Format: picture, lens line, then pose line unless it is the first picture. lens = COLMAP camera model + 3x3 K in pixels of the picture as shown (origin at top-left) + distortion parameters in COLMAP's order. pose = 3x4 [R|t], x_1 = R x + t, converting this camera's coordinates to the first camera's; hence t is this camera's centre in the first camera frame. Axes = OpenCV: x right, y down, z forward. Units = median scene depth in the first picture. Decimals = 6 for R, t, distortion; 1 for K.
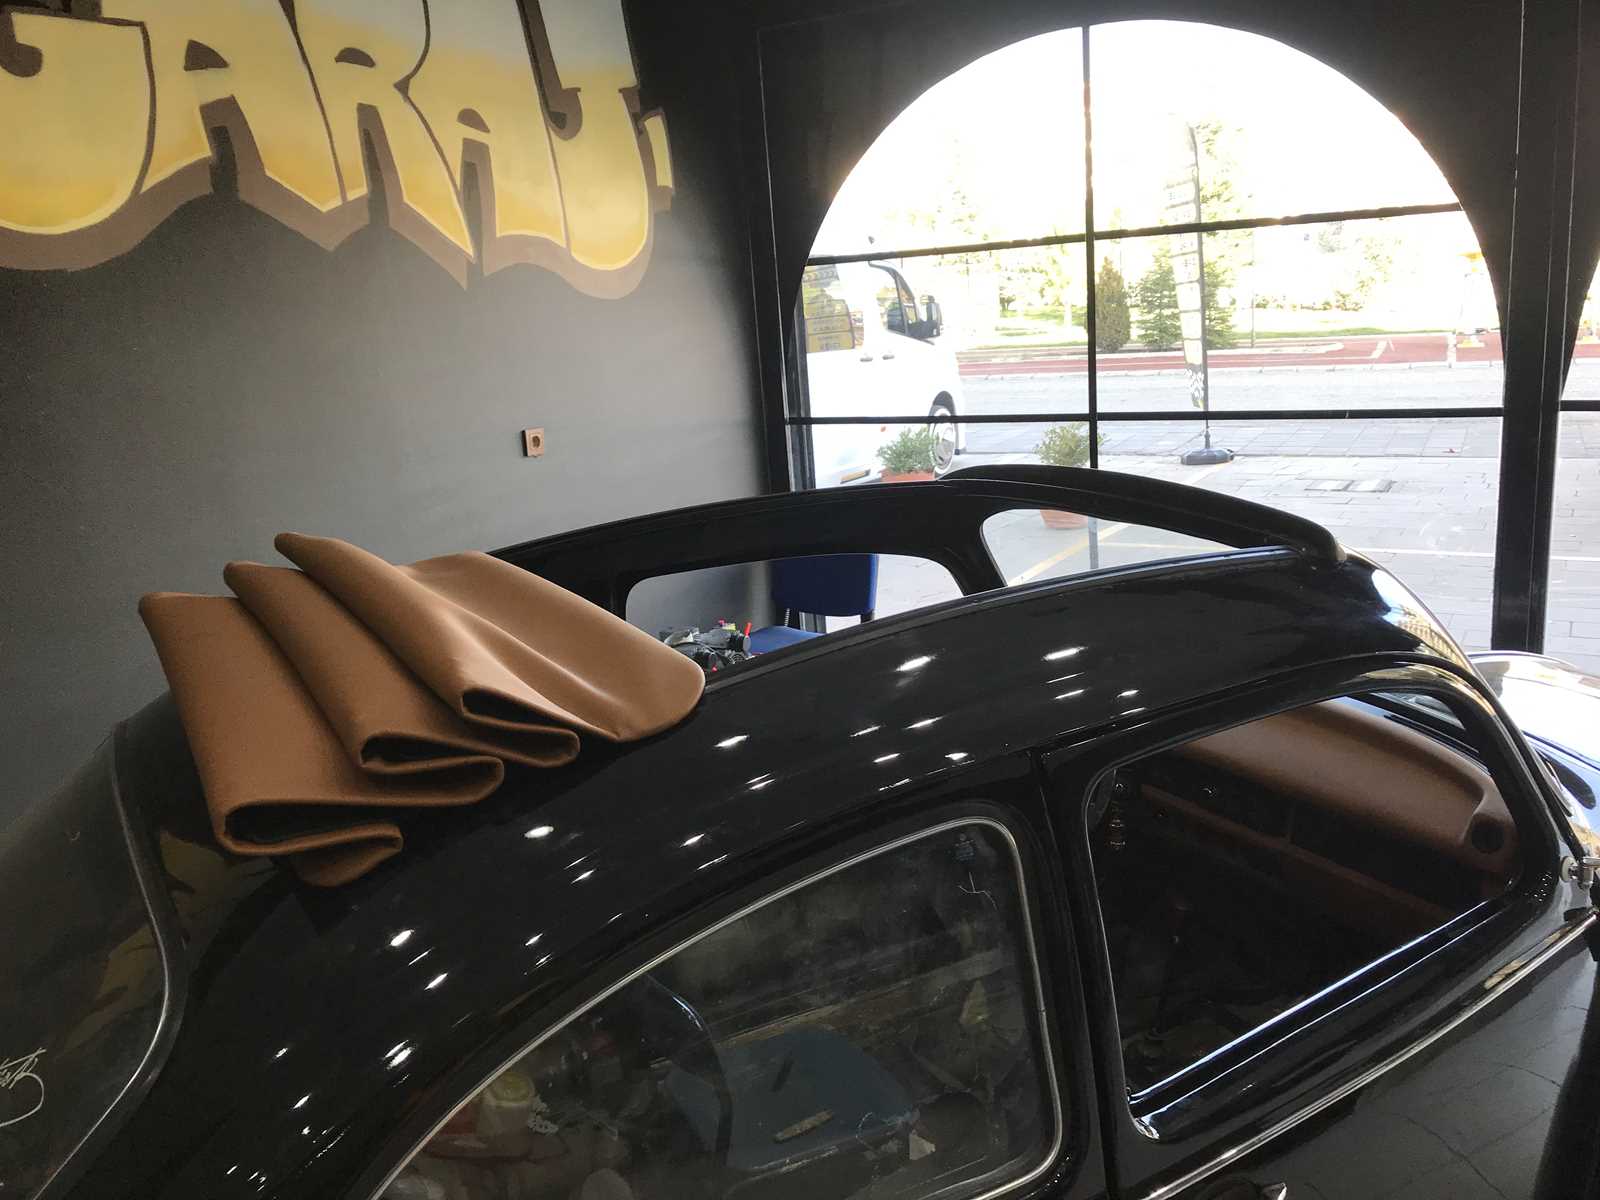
lens RADIAL K [[1326.5, 0, 794.9], [0, 1326.5, 608.2], [0, 0, 1]] dist [0.023764, 0.000575]
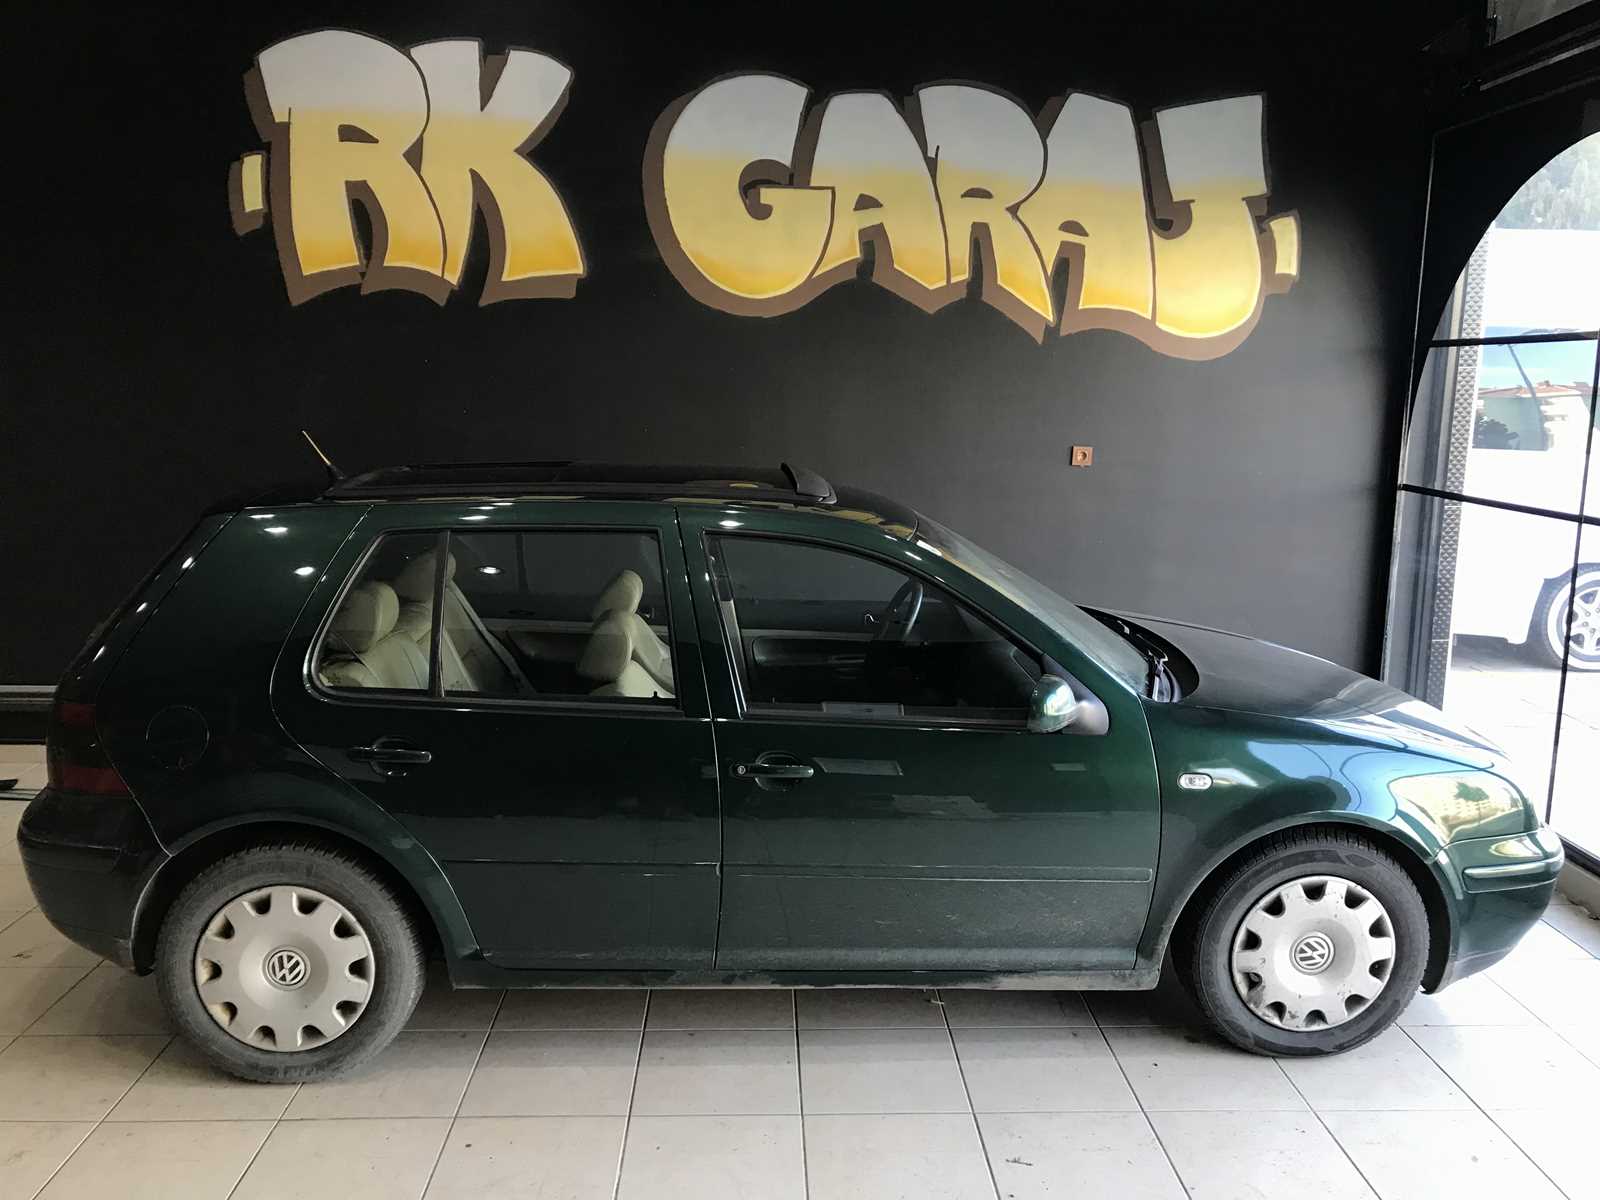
lens RADIAL K [[1326.5, 0, 794.9], [0, 1326.5, 608.2], [0, 0, 1]] dist [0.023764, 0.000575]
pose [[0.531434, 0.228880, -0.815593, 0.941414], [-0.259957, 0.960414, 0.100135, -0.041933], [0.806226, 0.158804, 0.569896, 0.004797]]
